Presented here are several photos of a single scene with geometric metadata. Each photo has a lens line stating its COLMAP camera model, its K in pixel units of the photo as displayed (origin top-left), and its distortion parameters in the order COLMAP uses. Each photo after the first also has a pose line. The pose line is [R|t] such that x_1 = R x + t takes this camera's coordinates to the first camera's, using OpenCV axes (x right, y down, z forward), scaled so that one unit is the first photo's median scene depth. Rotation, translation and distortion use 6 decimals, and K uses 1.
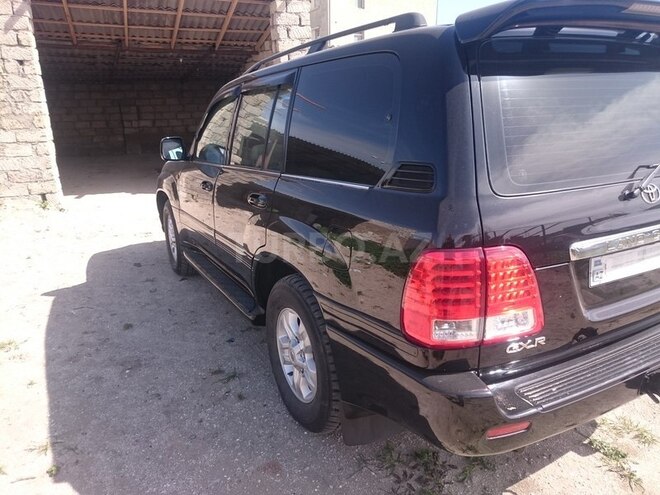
lens RADIAL K [[483.4, 0, 330.0], [0, 483.4, 247.5], [0, 0, 1]] dist [-0.001740, -0.001076]
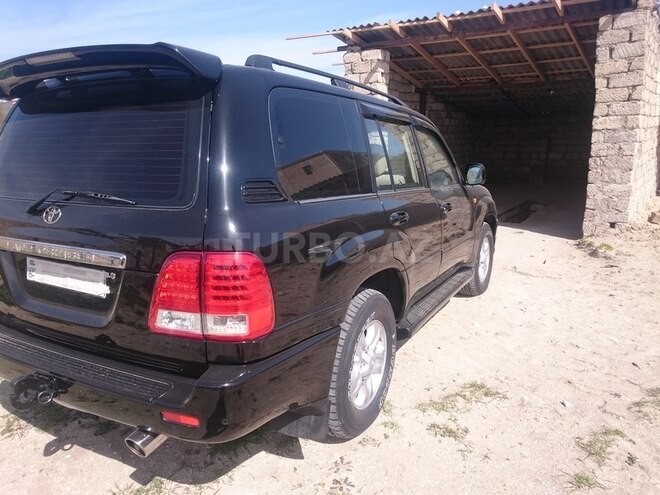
lens RADIAL K [[483.4, 0, 330.0], [0, 483.4, 247.5], [0, 0, 1]] dist [-0.001740, -0.001076]
pose [[0.543722, 0.183313, -0.819001, 0.396081], [-0.234372, 0.970196, 0.061558, -0.052644], [0.805876, 0.158481, 0.570480, 0.179582]]
